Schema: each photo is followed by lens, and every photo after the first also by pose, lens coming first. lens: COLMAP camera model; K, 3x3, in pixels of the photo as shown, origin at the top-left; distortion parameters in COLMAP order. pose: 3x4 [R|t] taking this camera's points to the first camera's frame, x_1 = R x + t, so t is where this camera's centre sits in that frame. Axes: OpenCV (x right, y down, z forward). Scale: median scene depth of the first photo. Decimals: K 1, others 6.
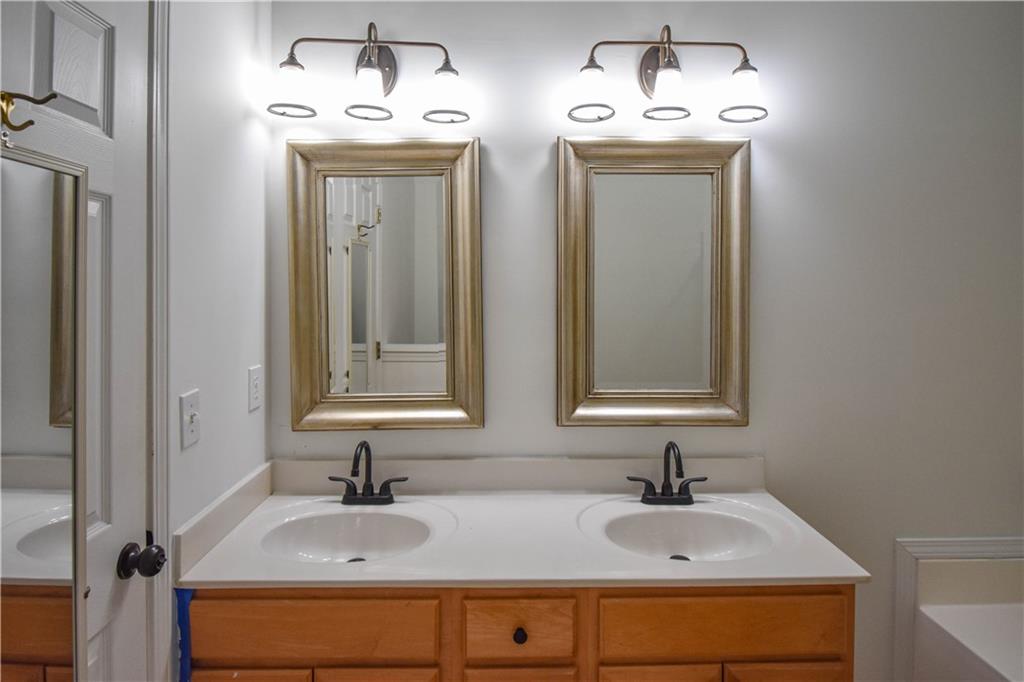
lens RADIAL K [[585.6, 0, 508.2], [0, 585.6, 304.4], [0, 0, 1]] dist [0.000660, 0.000200]
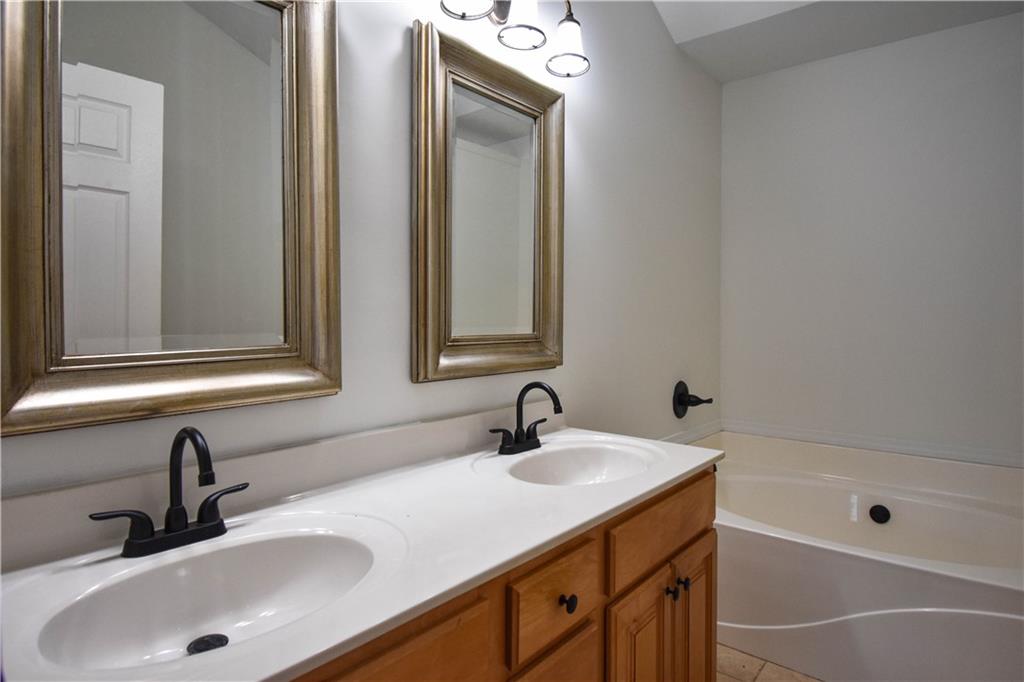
lens RADIAL K [[586.1, 0, 512.0], [0, 586.1, 341.0], [0, 0, 1]] dist [-0.001878, -0.001558]
pose [[0.629753, -0.022635, 0.776466, -0.466147], [0.008486, 0.999716, 0.022261, 0.136796], [-0.776749, -0.007430, 0.629766, 0.404134]]
